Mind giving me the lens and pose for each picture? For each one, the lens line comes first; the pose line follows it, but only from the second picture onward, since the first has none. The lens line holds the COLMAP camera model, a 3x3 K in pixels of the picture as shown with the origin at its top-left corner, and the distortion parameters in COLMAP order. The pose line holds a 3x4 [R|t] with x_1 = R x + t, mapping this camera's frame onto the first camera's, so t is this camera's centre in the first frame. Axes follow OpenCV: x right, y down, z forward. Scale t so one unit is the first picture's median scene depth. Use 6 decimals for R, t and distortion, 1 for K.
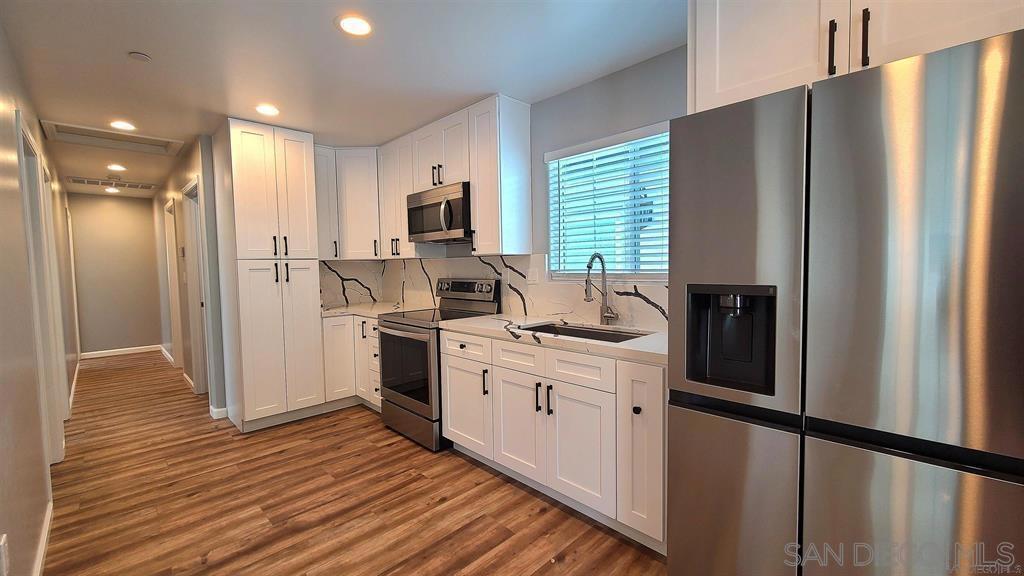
lens RADIAL K [[419.6, 0, 510.5], [0, 419.6, 287.2], [0, 0, 1]] dist [0.003485, -0.000558]
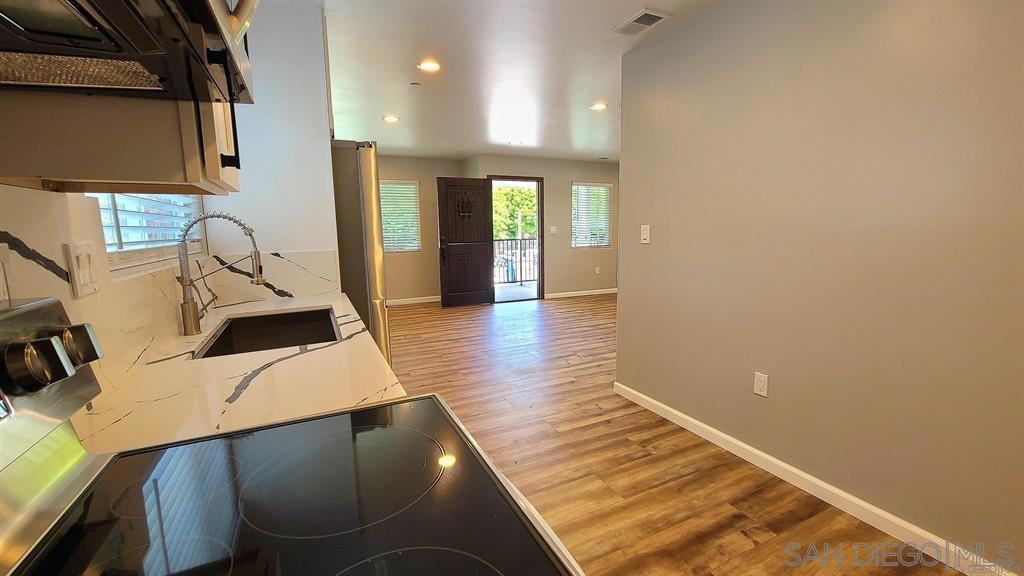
lens RADIAL K [[419.6, 0, 510.5], [0, 419.6, 287.2], [0, 0, 1]] dist [0.003485, -0.000558]
pose [[-0.944867, -0.010556, 0.327285, -0.324179], [0.054991, 0.980171, 0.190371, -0.052379], [-0.322804, 0.197872, -0.925551, 1.161205]]
